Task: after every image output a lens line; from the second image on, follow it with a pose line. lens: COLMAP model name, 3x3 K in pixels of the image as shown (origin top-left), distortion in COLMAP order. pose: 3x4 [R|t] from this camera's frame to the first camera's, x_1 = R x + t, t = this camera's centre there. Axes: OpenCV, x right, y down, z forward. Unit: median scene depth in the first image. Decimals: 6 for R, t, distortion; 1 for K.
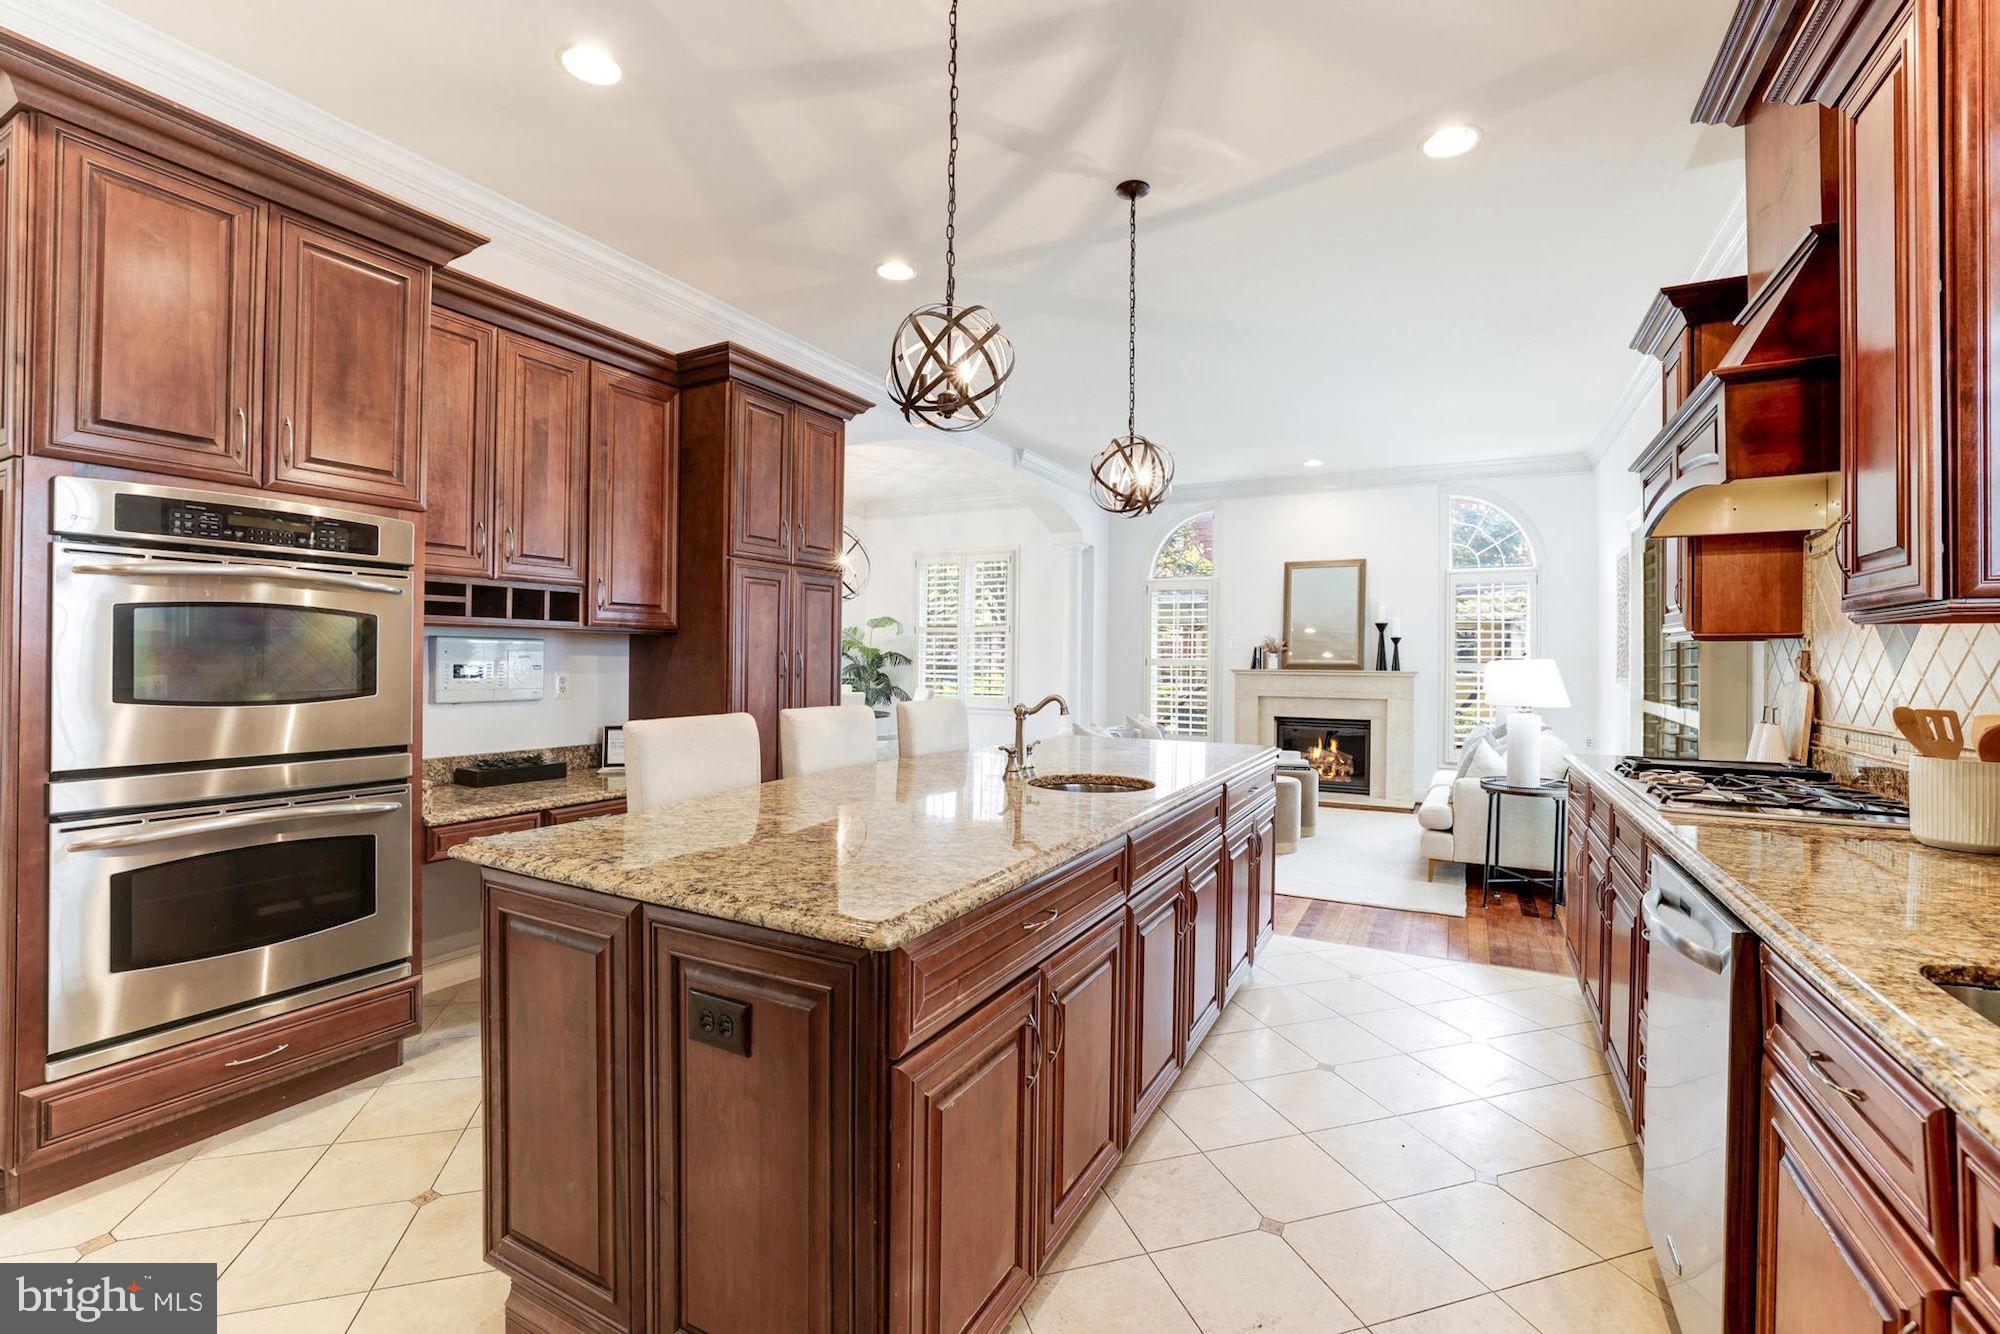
lens RADIAL K [[869.4, 0, 994.6], [0, 869.4, 655.8], [0, 0, 1]] dist [-0.022631, 0.002070]
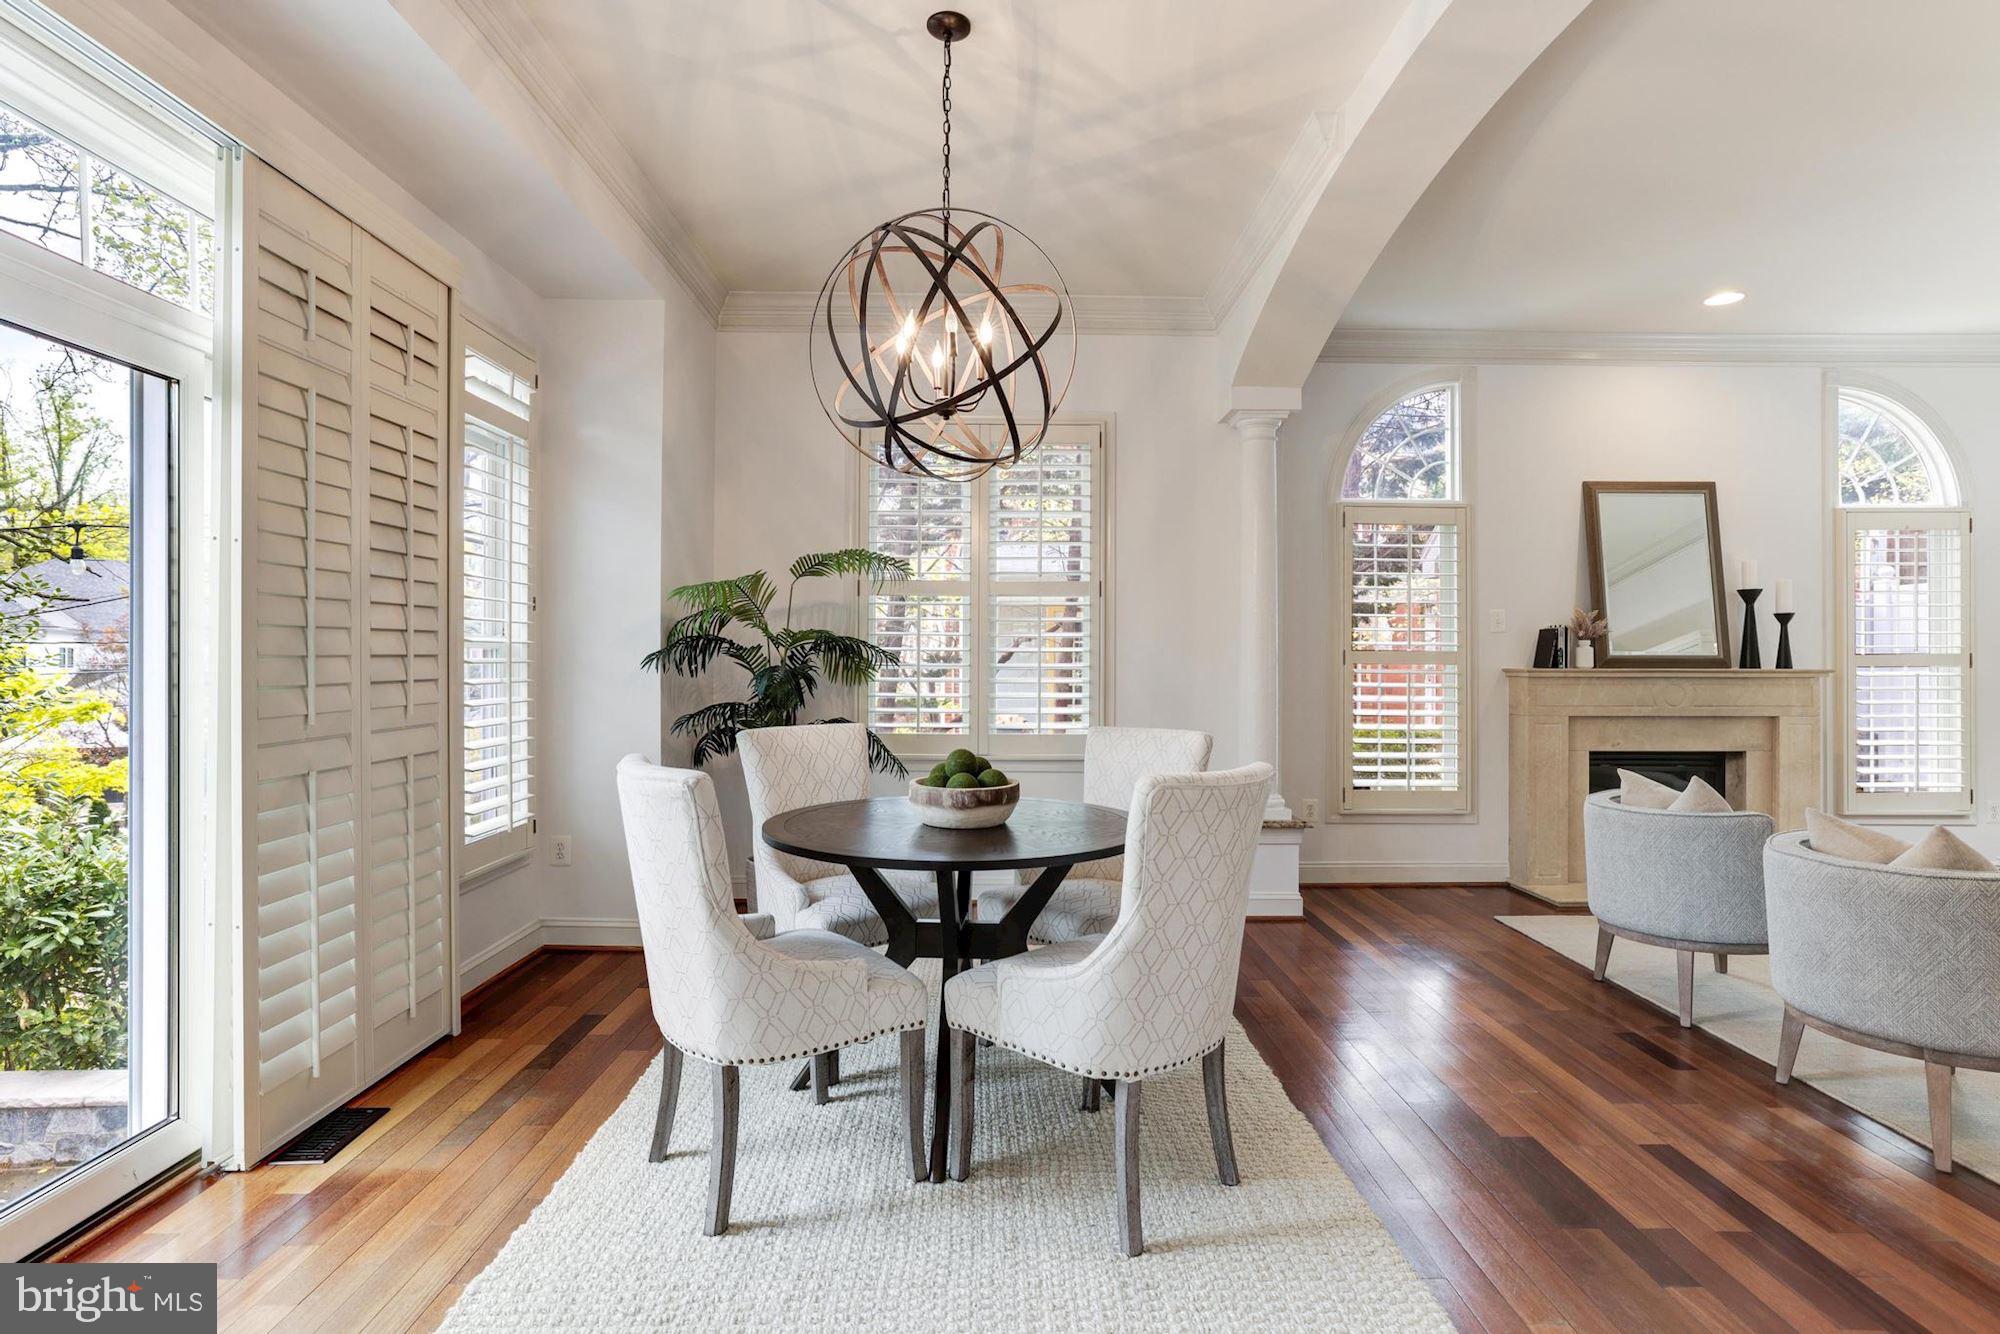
lens RADIAL K [[983.7, 0, 998.7], [0, 983.7, 658.0], [0, 0, 1]] dist [-0.002125, 0.000106]
pose [[0.871047, -0.007210, 0.491146, -0.333481], [0.004780, 0.999969, 0.006203, 0.003081], [-0.491176, -0.003055, 0.871055, 0.643286]]
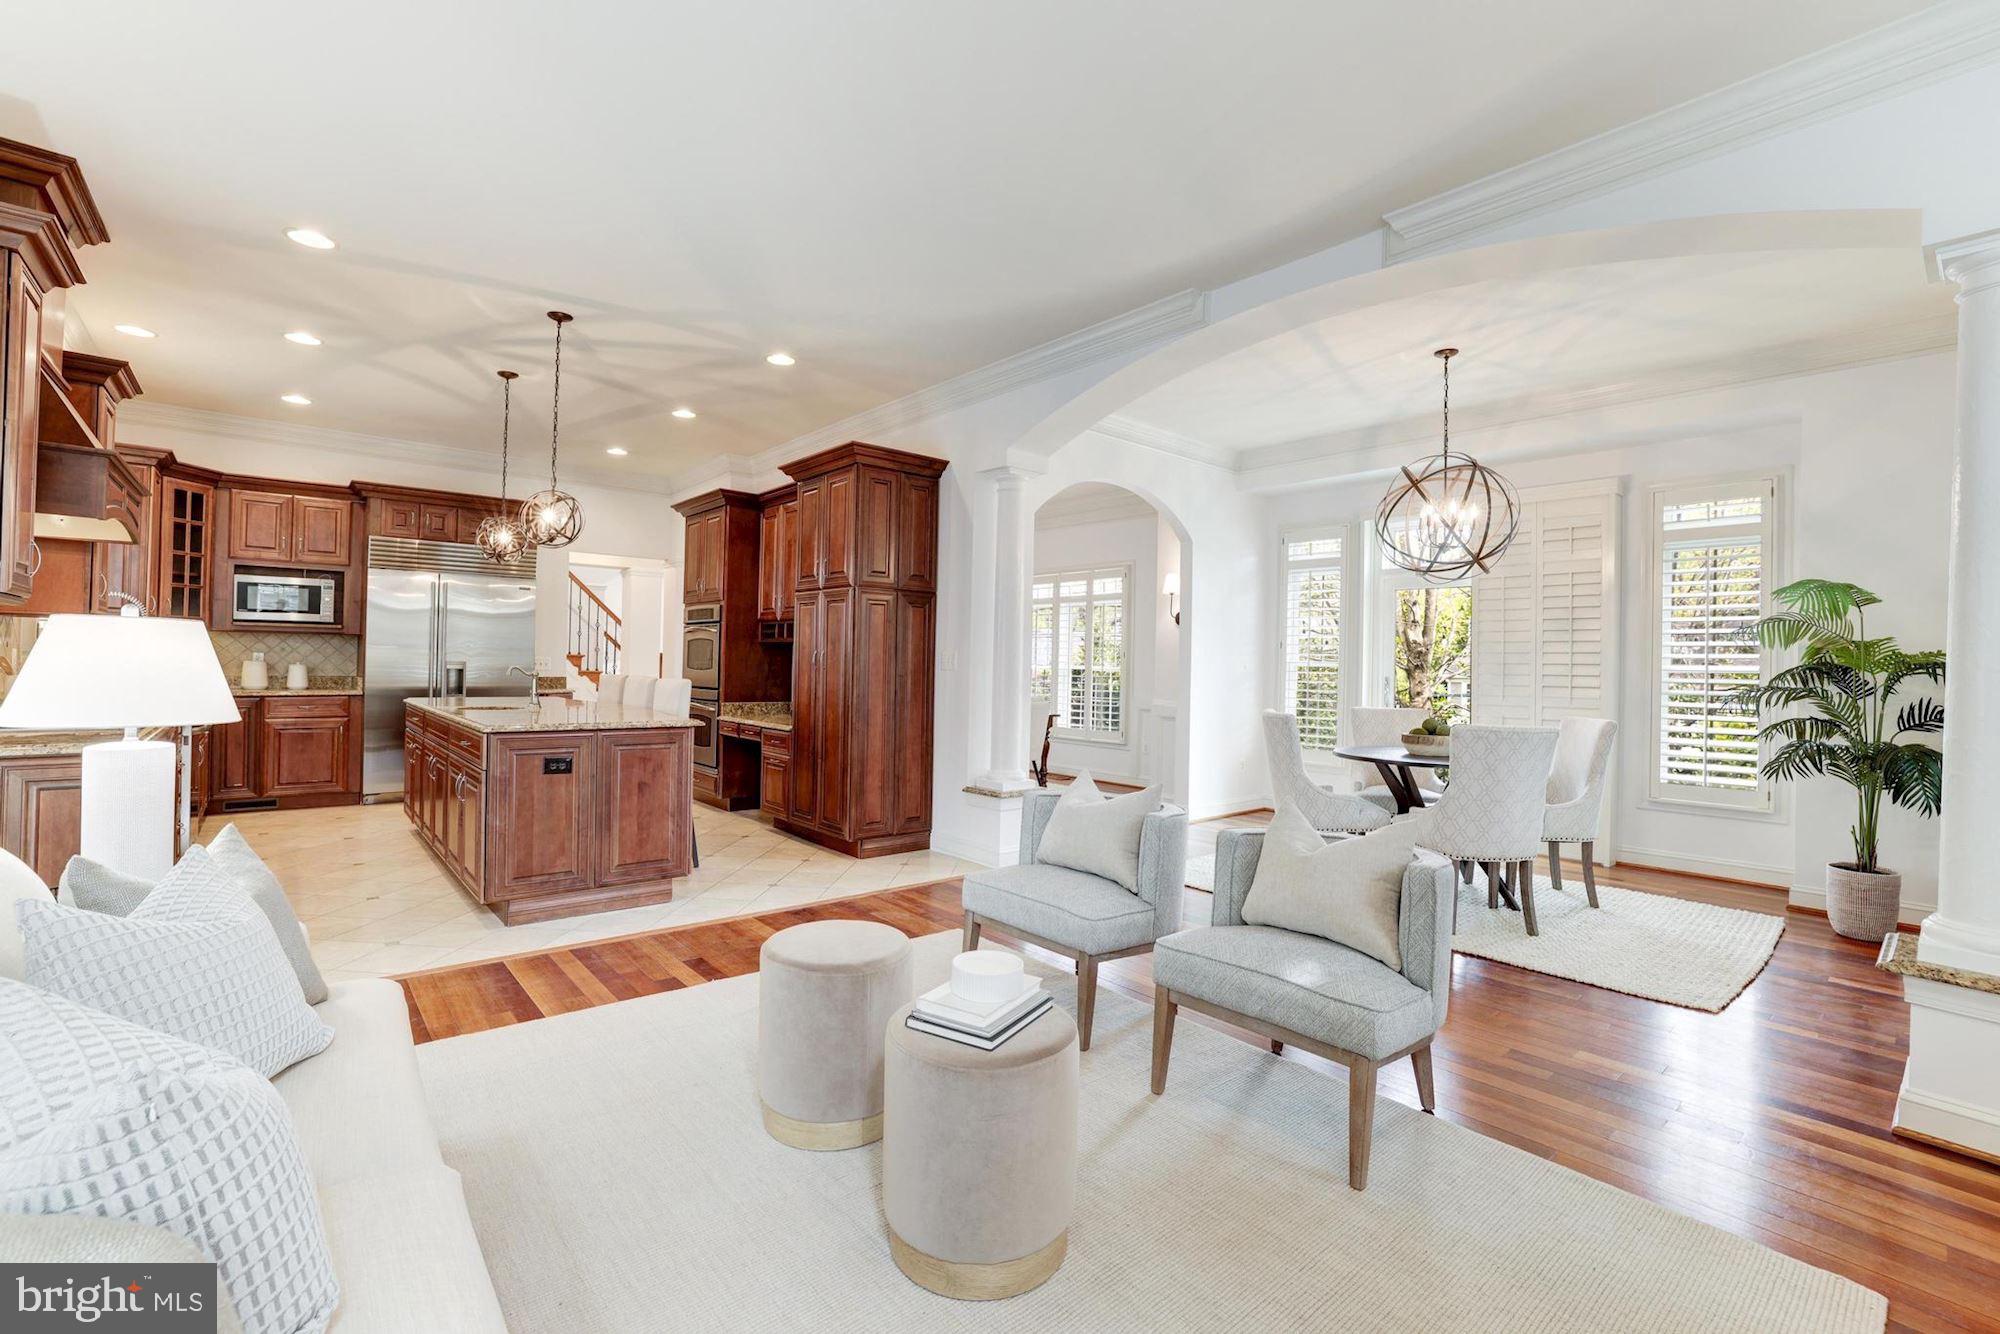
lens RADIAL K [[869.4, 0, 992.9], [0, 869.4, 659.3], [0, 0, 1]] dist [-0.022631, 0.002070]
pose [[-0.350385, -0.023204, -0.936318, 0.484703], [-0.025315, 0.999562, -0.015299, 0.013017], [0.936264, 0.018343, -0.350819, 0.871353]]
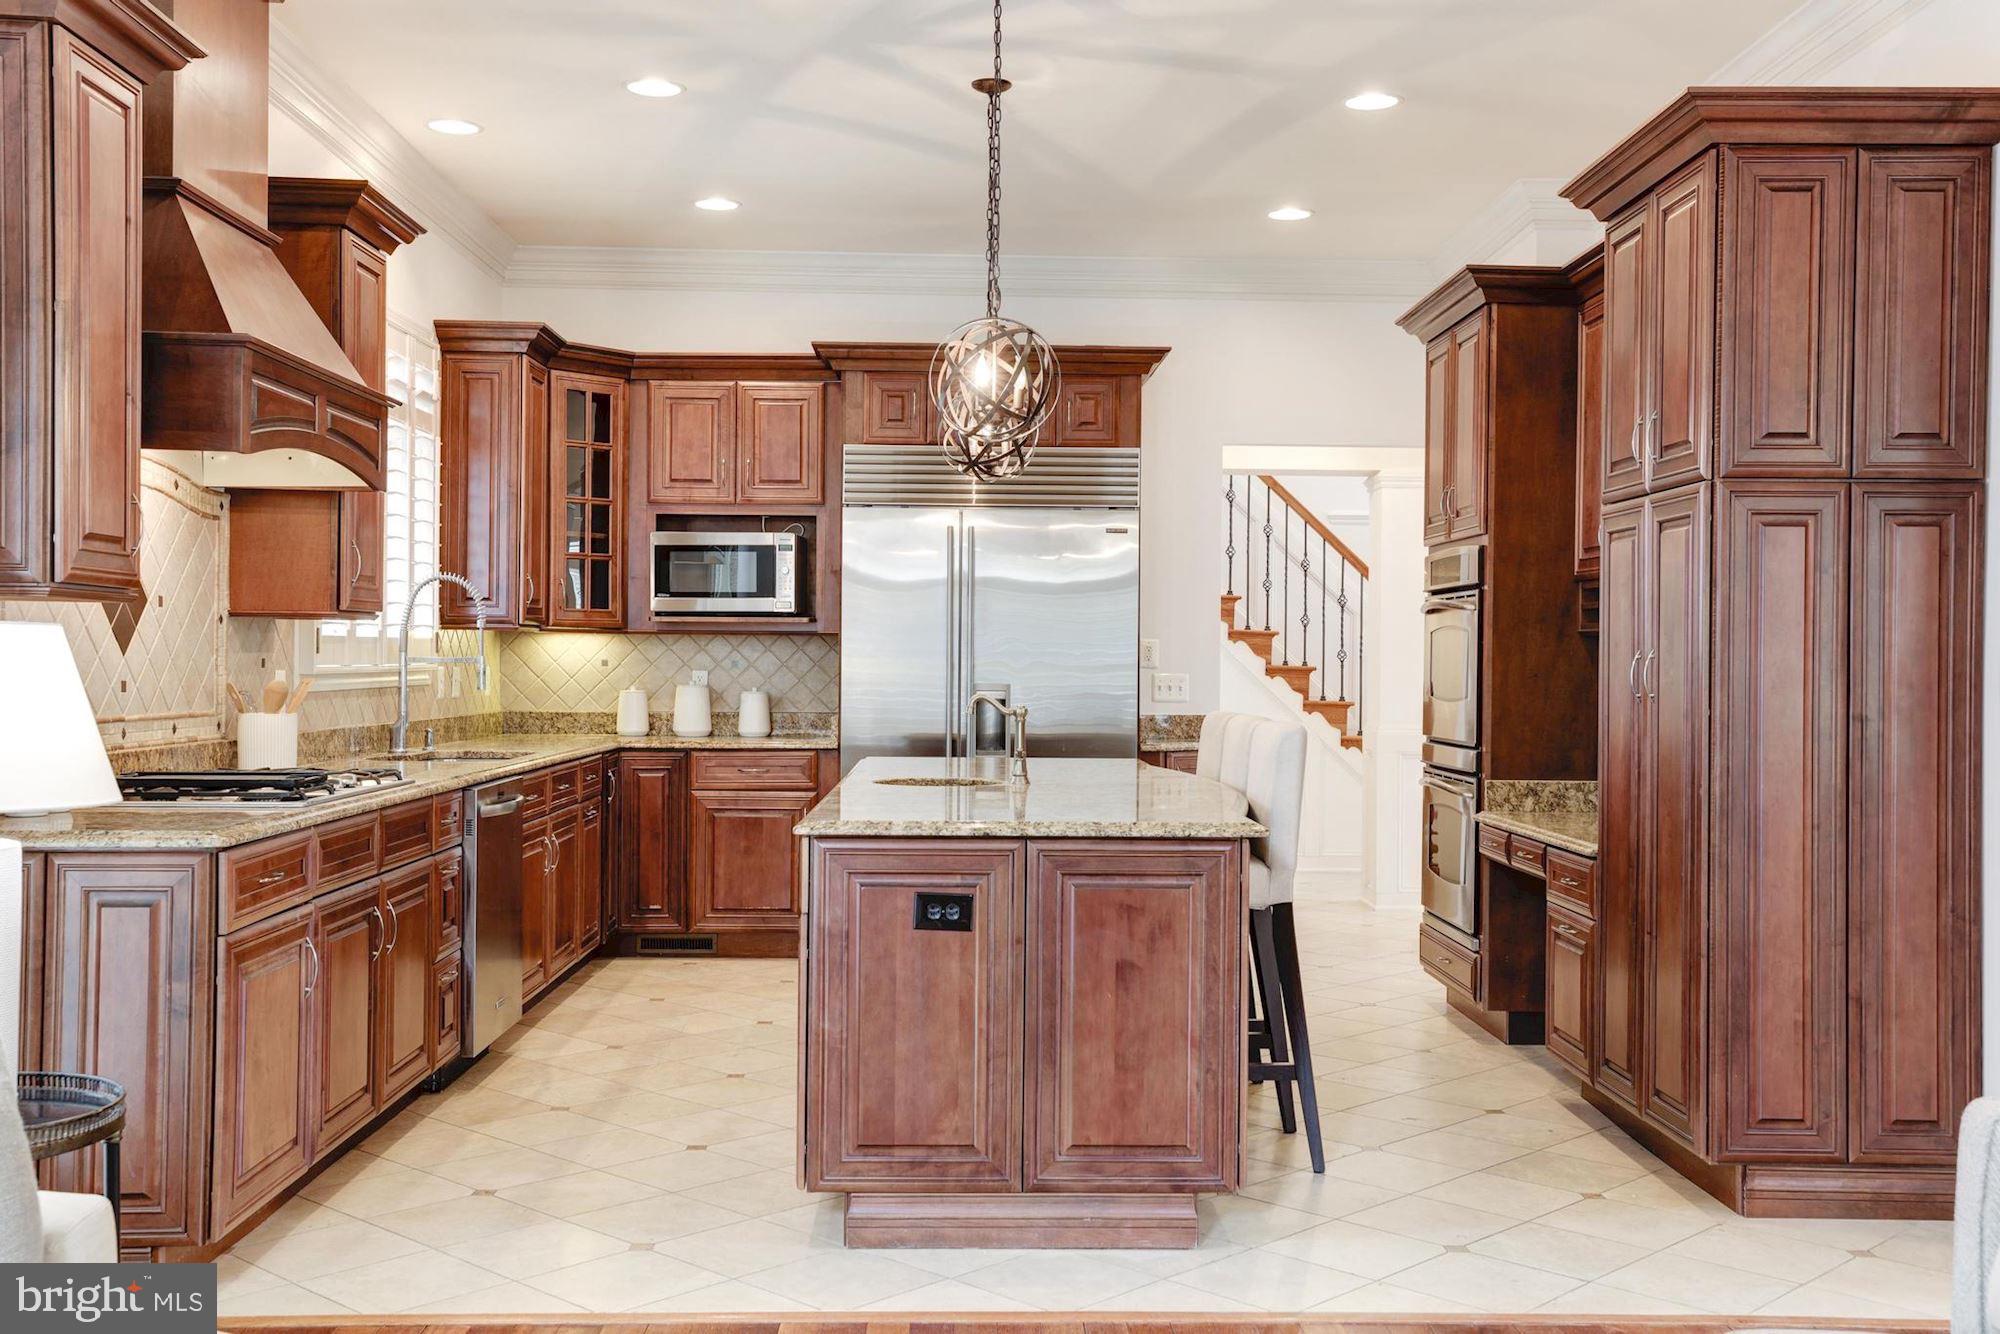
lens RADIAL K [[2005.3, 0, 1004.8], [0, 2005.3, 662.8], [0, 0, 1]] dist [0.039605, 0.000000]
pose [[-0.857040, -0.018877, -0.514904, 0.458575], [-0.019688, 0.999799, -0.003884, 0.012020], [0.514873, 0.006809, -0.857239, 0.883887]]
